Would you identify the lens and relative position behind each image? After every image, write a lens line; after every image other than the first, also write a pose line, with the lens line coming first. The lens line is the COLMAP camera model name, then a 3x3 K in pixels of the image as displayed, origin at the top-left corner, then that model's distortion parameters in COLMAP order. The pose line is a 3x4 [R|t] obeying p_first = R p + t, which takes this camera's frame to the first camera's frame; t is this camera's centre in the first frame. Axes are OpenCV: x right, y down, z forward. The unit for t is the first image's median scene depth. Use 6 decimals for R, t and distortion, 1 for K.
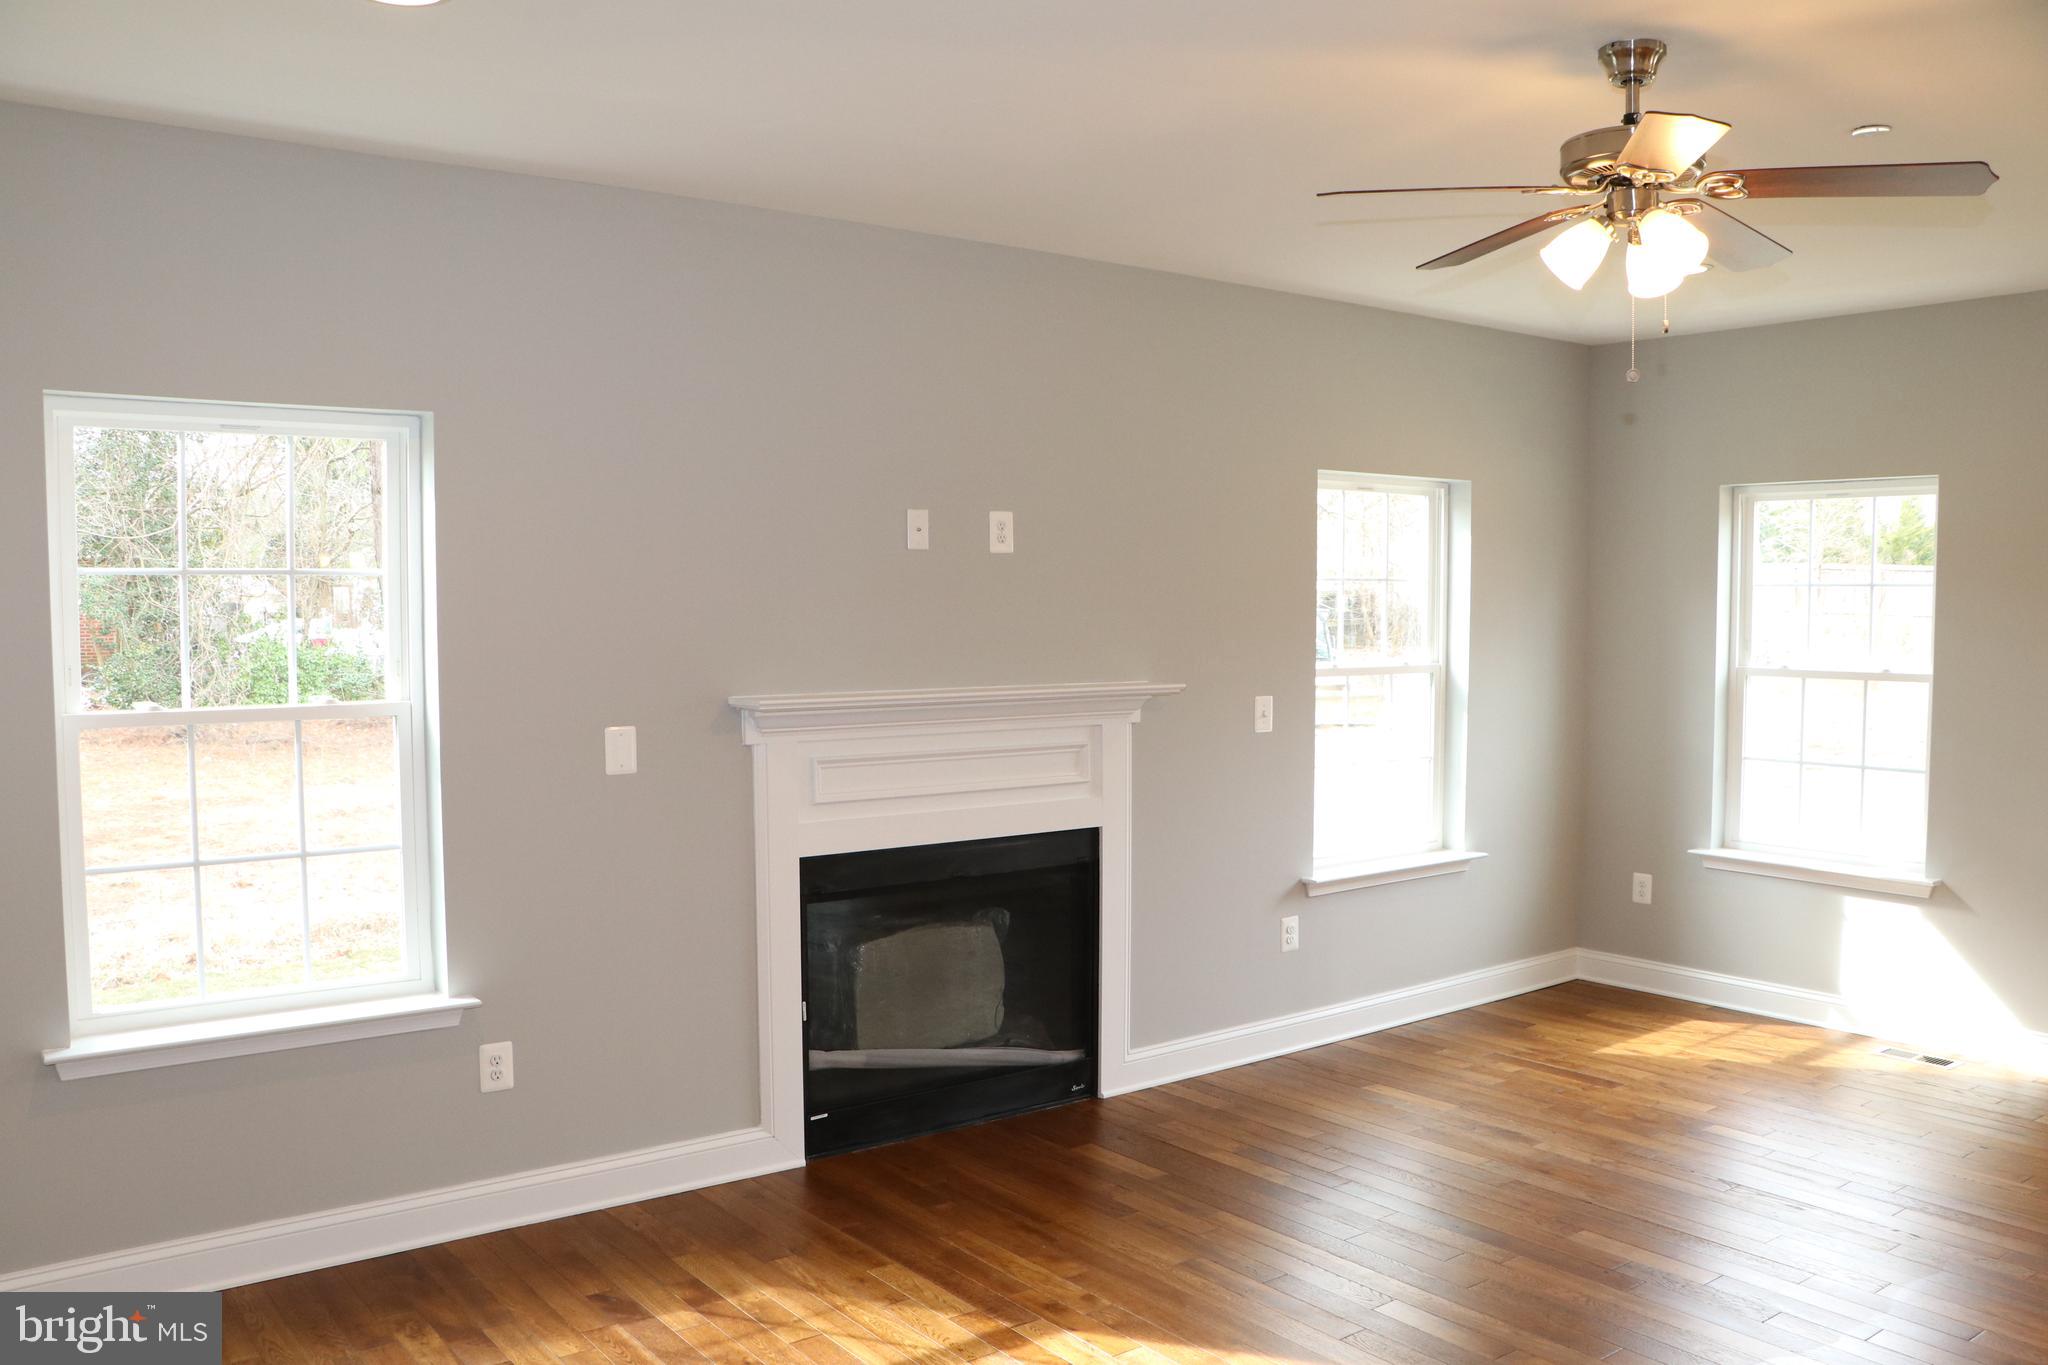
lens RADIAL K [[1692.1, 0, 1026.5], [0, 1692.1, 691.9], [0, 0, 1]] dist [-0.103188, 0.013541]
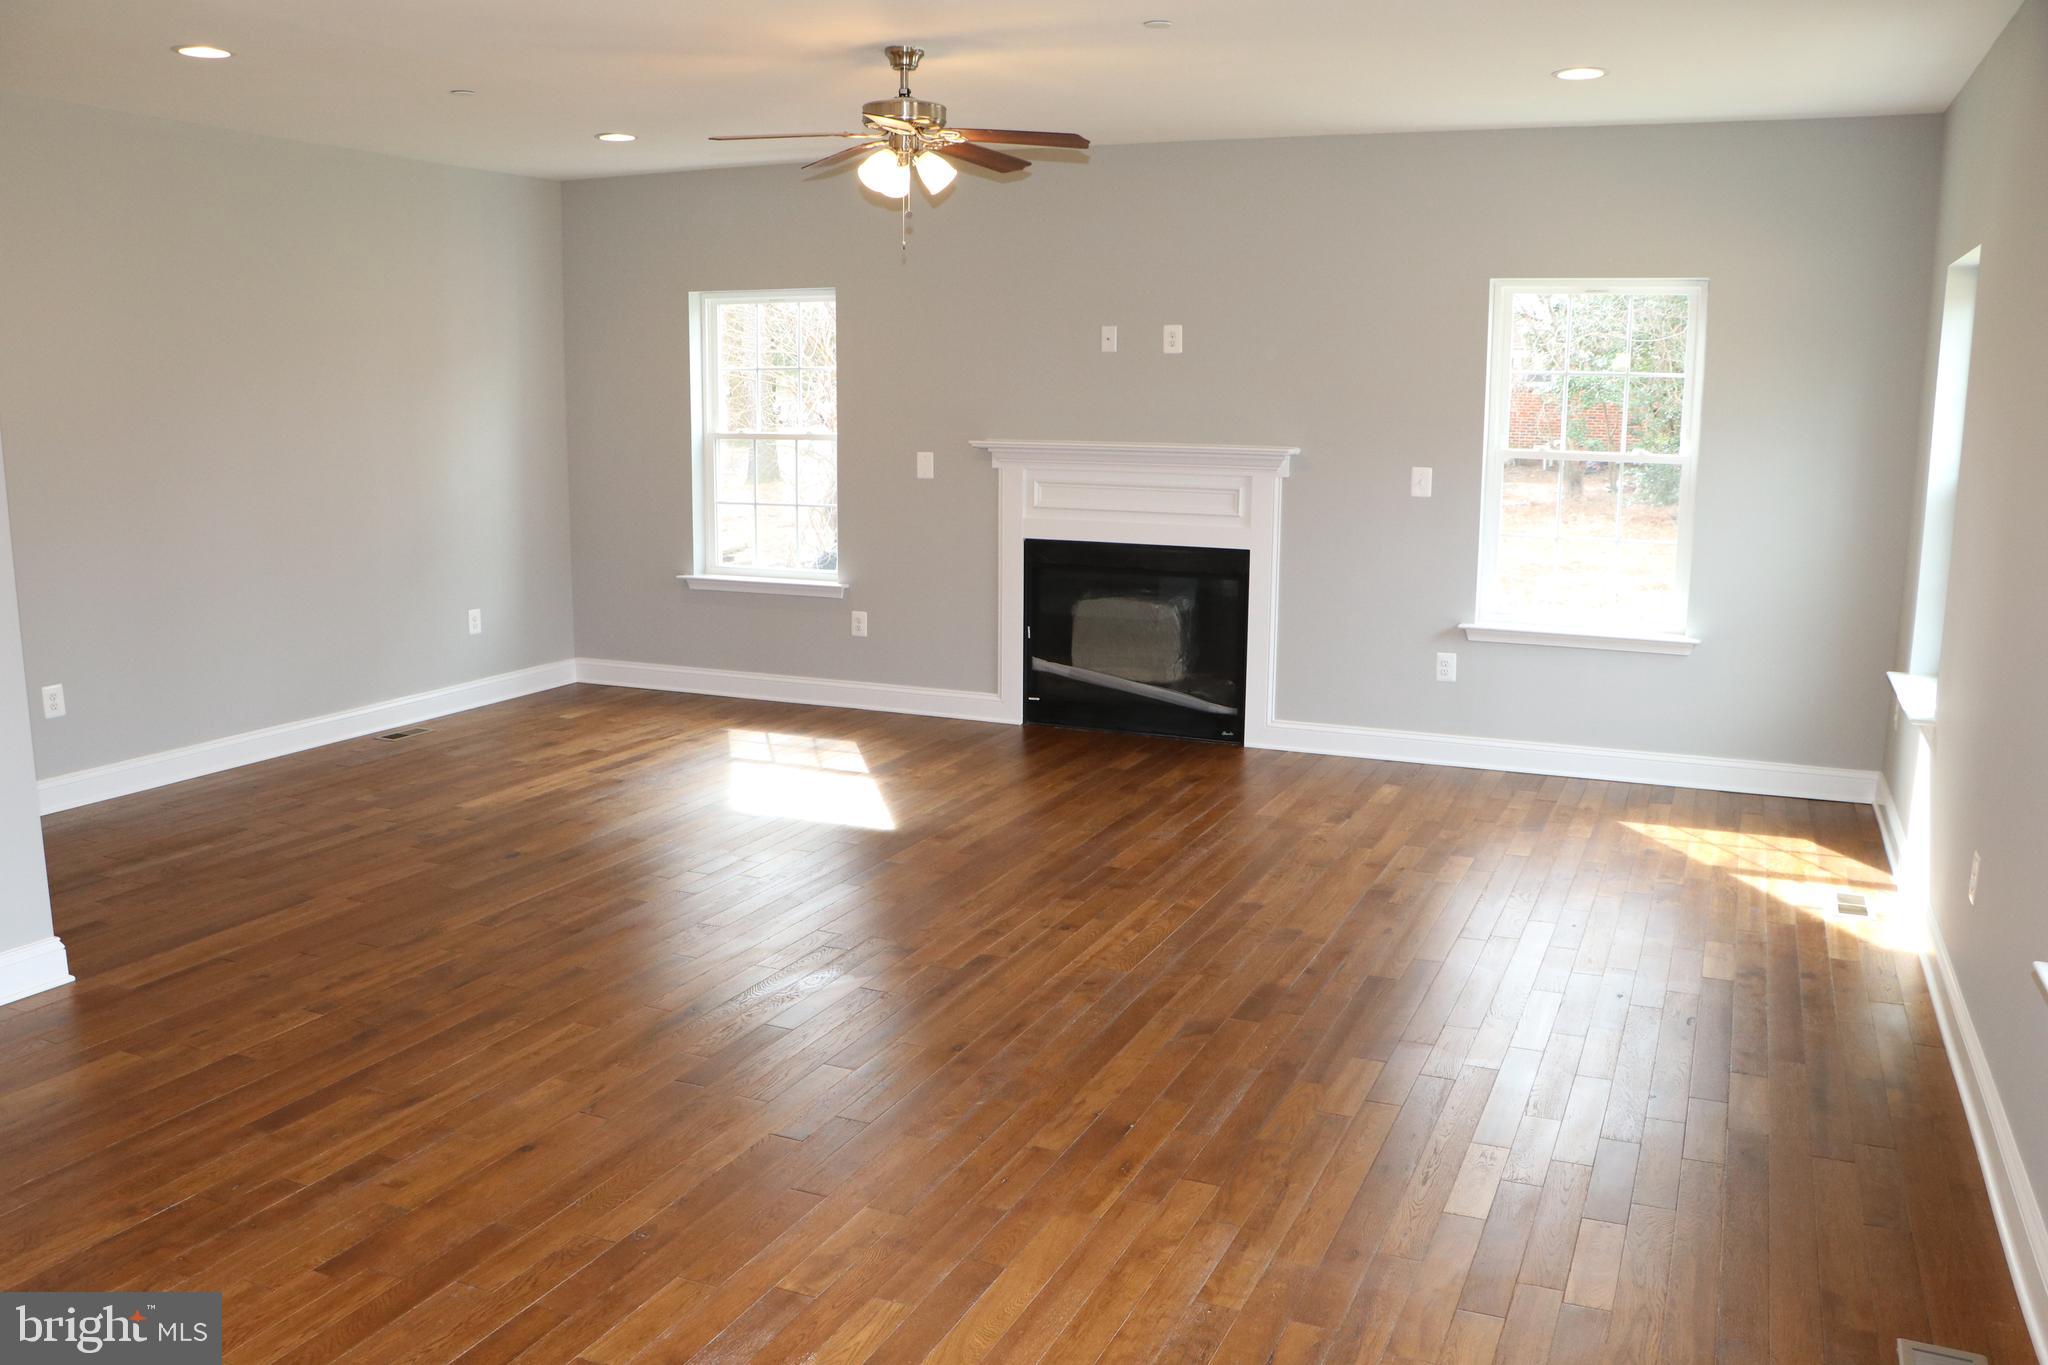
lens RADIAL K [[1692.1, 0, 1025.8], [0, 1692.1, 679.9], [0, 0, 1]] dist [-0.103188, 0.013541]
pose [[0.485662, 0.164085, -0.858608, 1.192884], [-0.050753, 0.985861, 0.159696, -0.028994], [0.872672, -0.033981, 0.487123, 0.163093]]
